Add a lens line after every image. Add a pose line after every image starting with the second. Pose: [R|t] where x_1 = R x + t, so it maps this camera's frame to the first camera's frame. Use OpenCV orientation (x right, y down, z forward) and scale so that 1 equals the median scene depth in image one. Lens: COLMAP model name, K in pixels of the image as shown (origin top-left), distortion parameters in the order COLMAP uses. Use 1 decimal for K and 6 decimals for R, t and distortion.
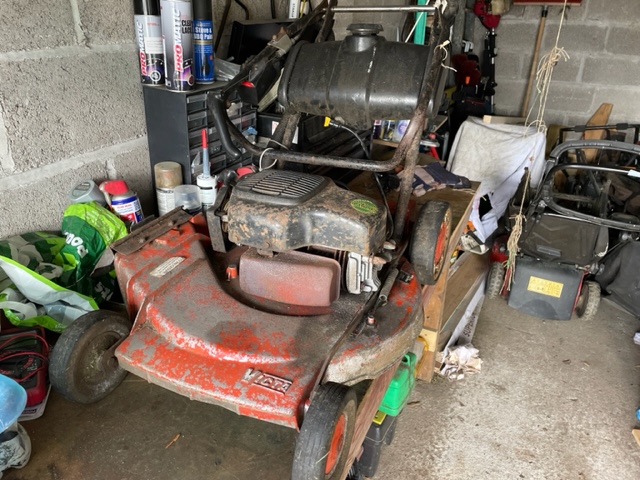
lens RADIAL K [[486.4, 0, 320.5], [0, 486.4, 238.9], [0, 0, 1]] dist [0.063106, -0.076386]
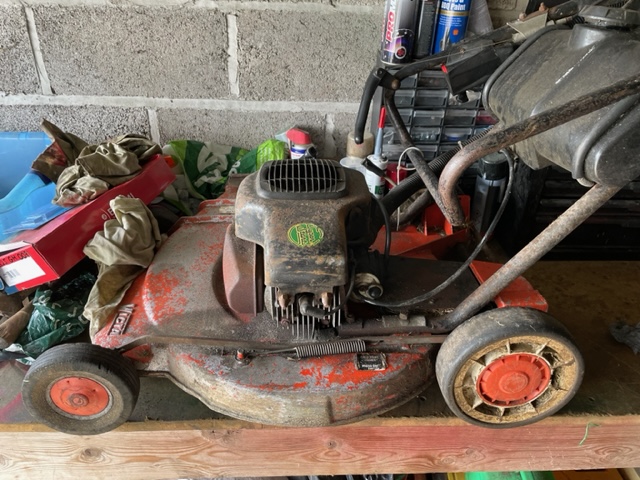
lens RADIAL K [[486.4, 0, 316.5], [0, 486.4, 238.4], [0, 0, 1]] dist [0.063106, -0.076386]
pose [[0.454181, 0.452655, -0.767348, 0.524707], [-0.407597, 0.871456, 0.272817, -0.213296], [0.792202, 0.188860, 0.580300, 0.424637]]
